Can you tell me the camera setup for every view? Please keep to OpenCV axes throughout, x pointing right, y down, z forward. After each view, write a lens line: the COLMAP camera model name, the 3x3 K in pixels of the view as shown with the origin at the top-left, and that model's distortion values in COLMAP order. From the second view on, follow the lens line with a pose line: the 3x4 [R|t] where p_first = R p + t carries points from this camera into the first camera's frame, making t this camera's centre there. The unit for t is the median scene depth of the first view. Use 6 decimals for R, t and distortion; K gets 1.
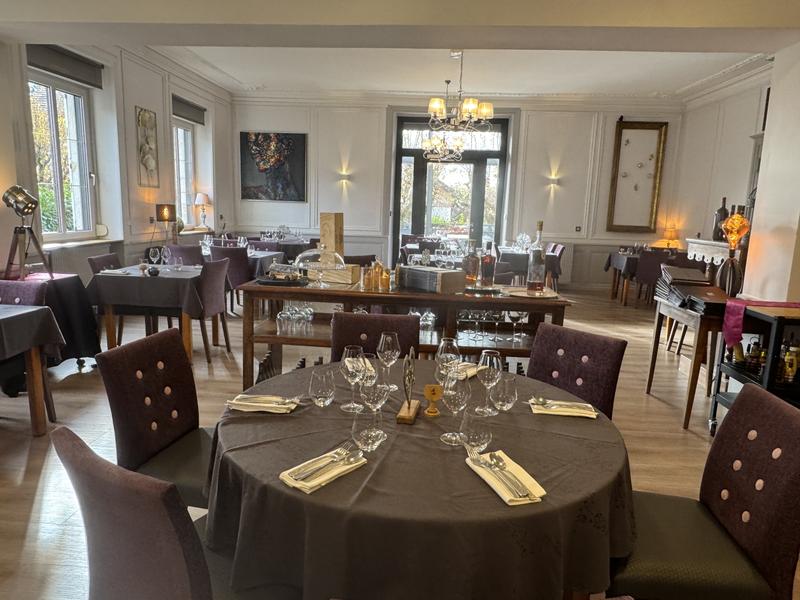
lens RADIAL K [[546.2, 0, 392.1], [0, 546.2, 299.3], [0, 0, 1]] dist [-0.006331, -0.003700]
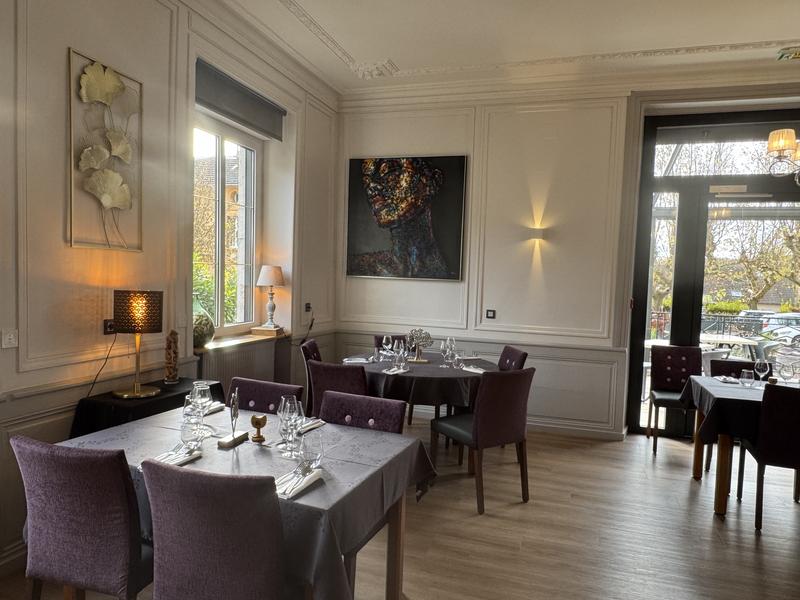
lens RADIAL K [[546.2, 0, 394.3], [0, 546.2, 303.8], [0, 0, 1]] dist [-0.006331, -0.003700]
pose [[0.972188, 0.012706, -0.233859, -0.098218], [-0.042008, 0.991794, -0.120750, -0.090234], [0.230405, 0.127215, 0.964743, 0.482452]]
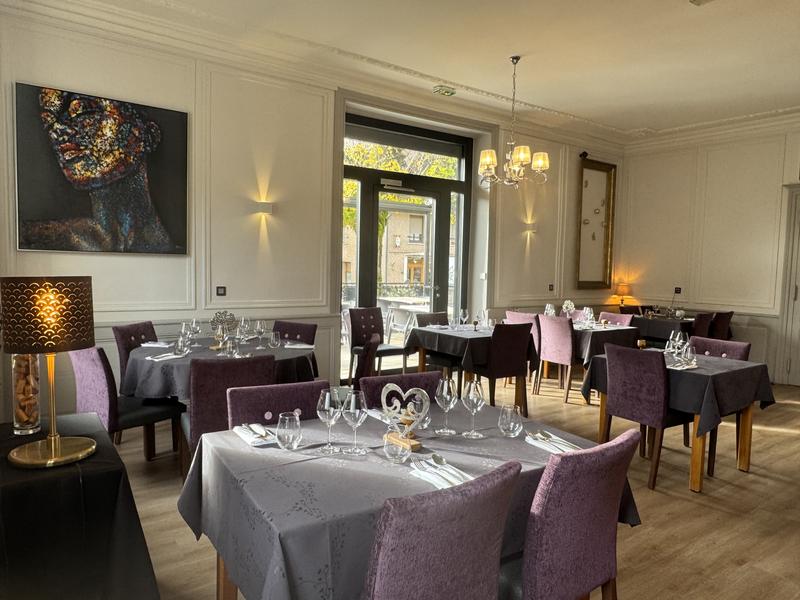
lens RADIAL K [[546.2, 0, 395.3], [0, 546.2, 304.3], [0, 0, 1]] dist [-0.006331, -0.003700]
pose [[0.760851, -0.062800, 0.645881, -0.336622], [0.112617, 0.992982, -0.036115, -0.100926], [-0.639080, 0.100215, 0.762583, 0.540246]]
